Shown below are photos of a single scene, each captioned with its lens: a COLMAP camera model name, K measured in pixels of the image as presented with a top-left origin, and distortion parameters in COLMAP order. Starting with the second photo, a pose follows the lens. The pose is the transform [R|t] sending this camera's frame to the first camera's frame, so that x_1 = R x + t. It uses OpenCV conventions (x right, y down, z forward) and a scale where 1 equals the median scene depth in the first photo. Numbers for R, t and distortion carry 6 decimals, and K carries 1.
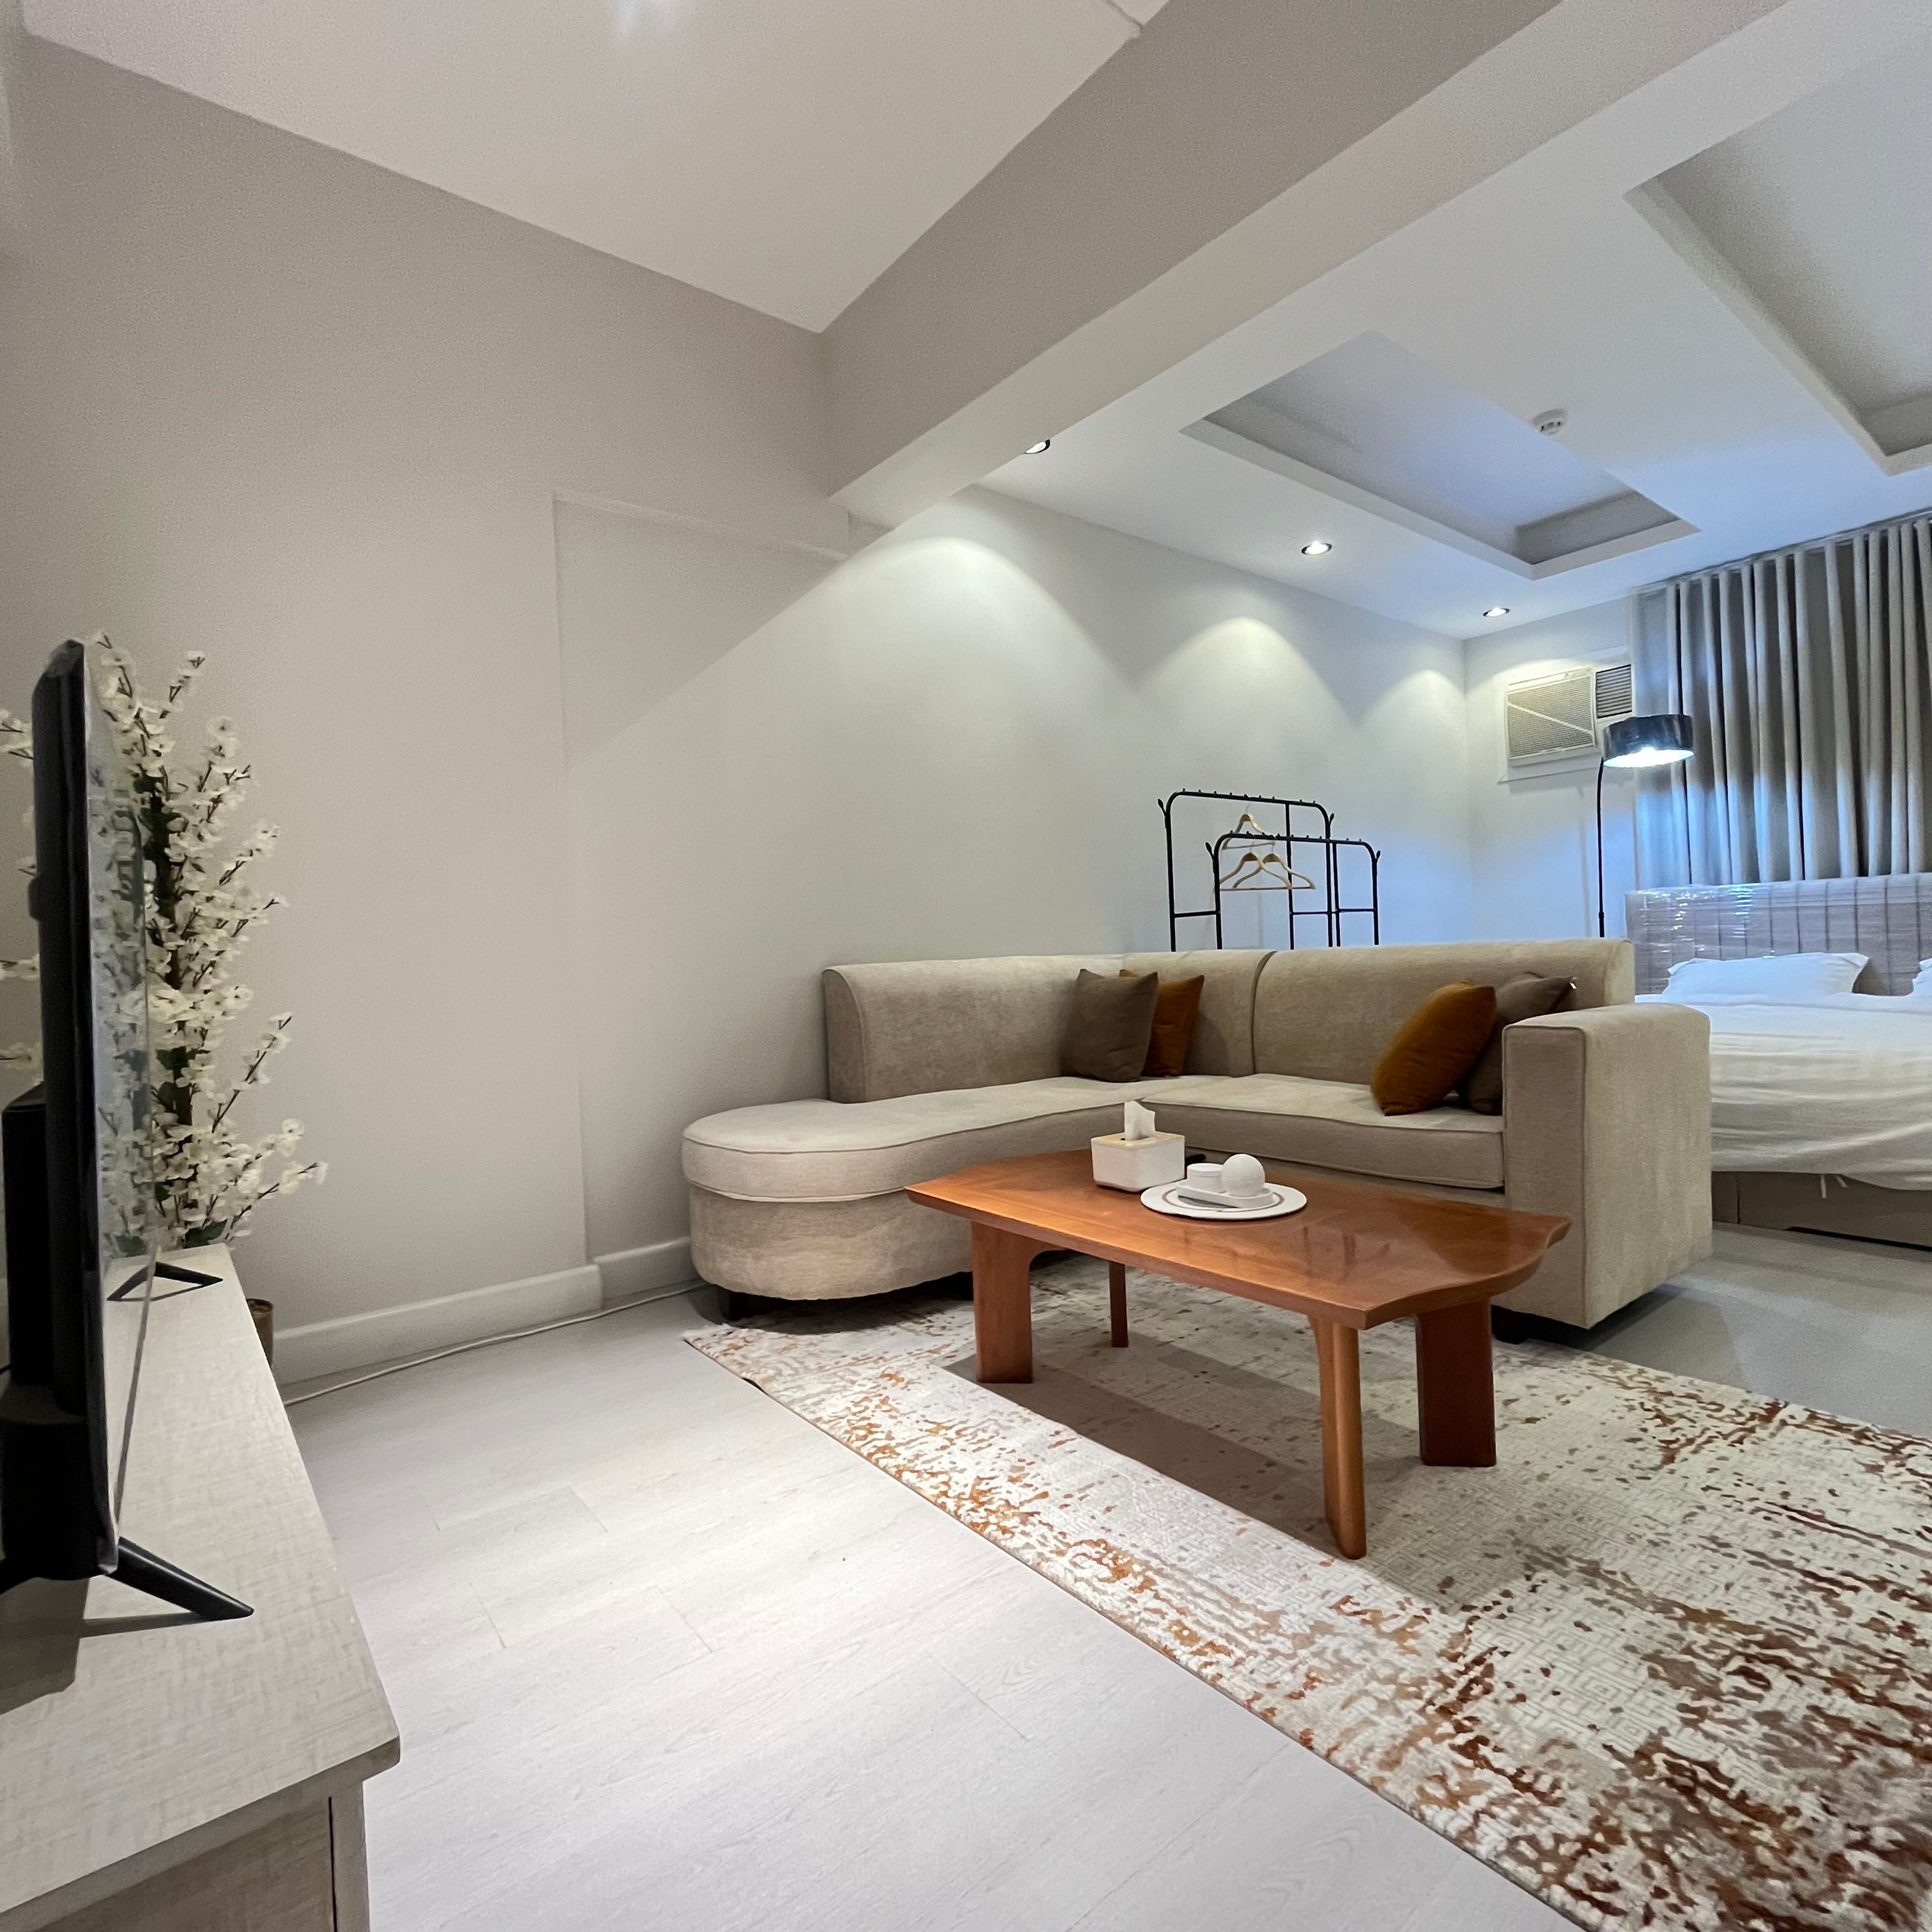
lens RADIAL K [[1043.7, 0, 957.9], [0, 1043.7, 960.4], [0, 0, 1]] dist [-0.005605, 0.002093]
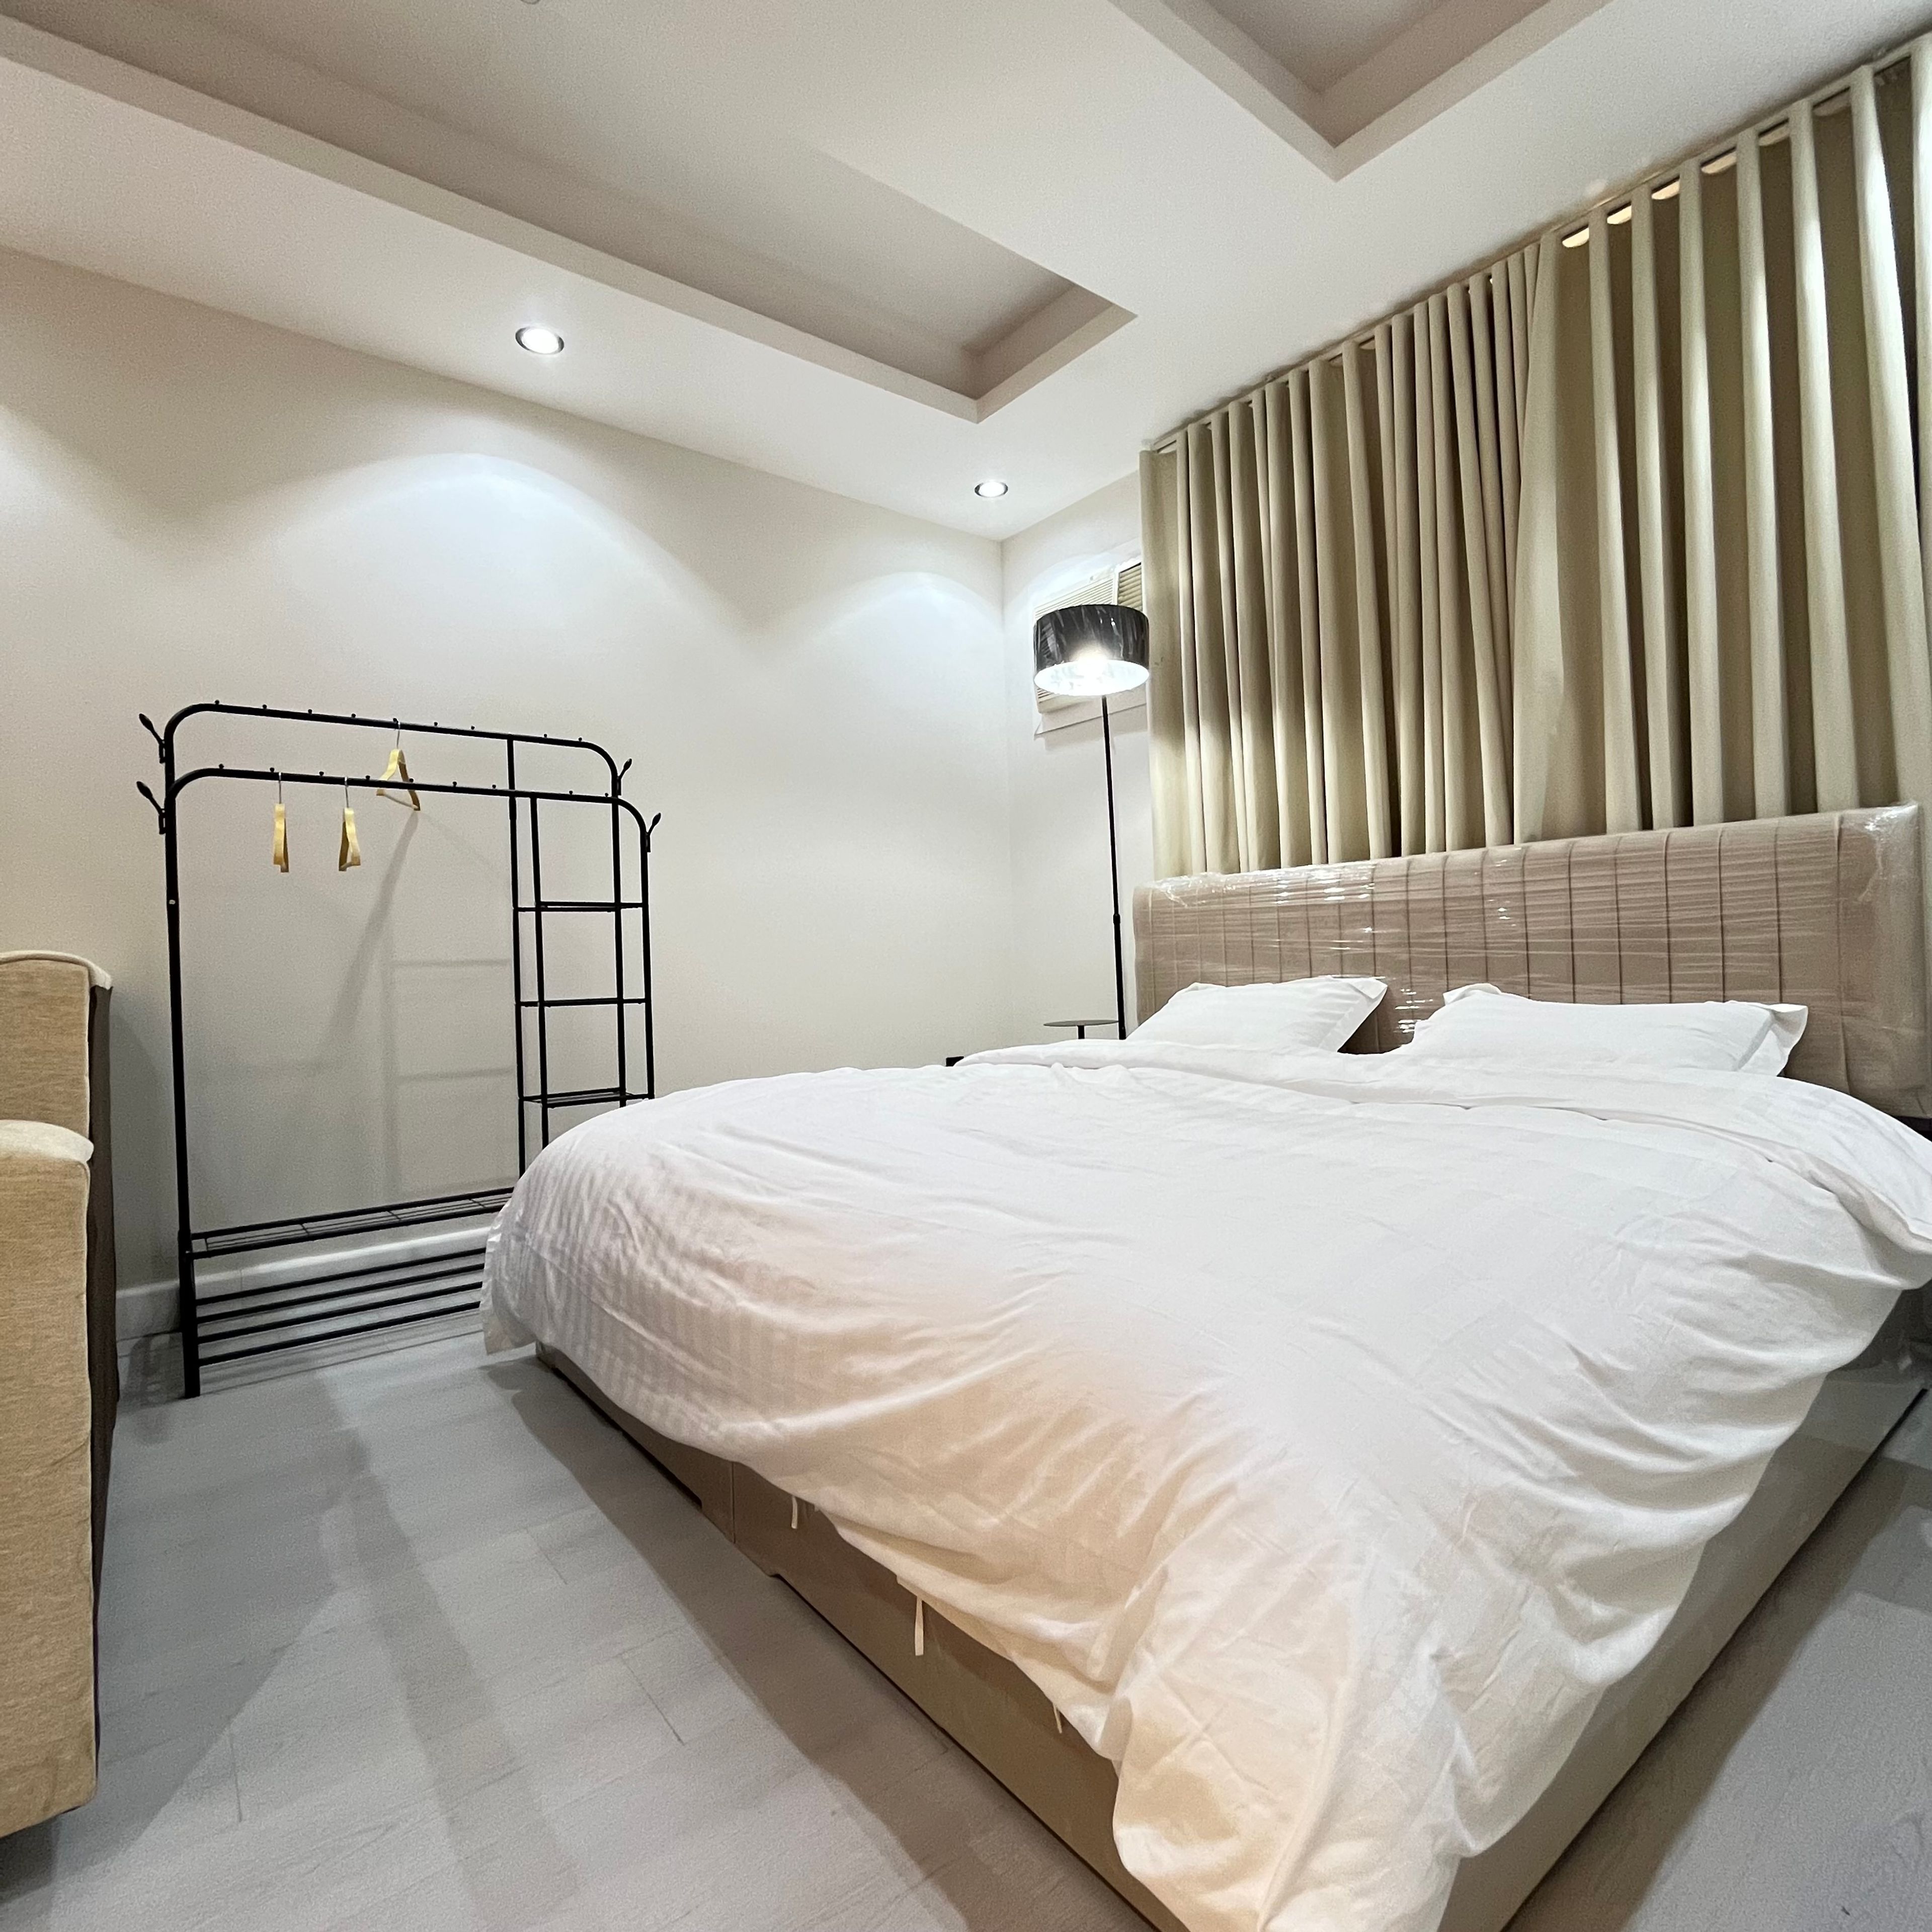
lens RADIAL K [[1043.7, 0, 964.3], [0, 1043.7, 957.1], [0, 0, 1]] dist [-0.005605, 0.002093]
pose [[0.999894, 0.006009, 0.013262, 0.587271], [-0.005830, 0.999891, -0.013531, -0.009134], [-0.013342, 0.013453, 0.999820, 0.356445]]
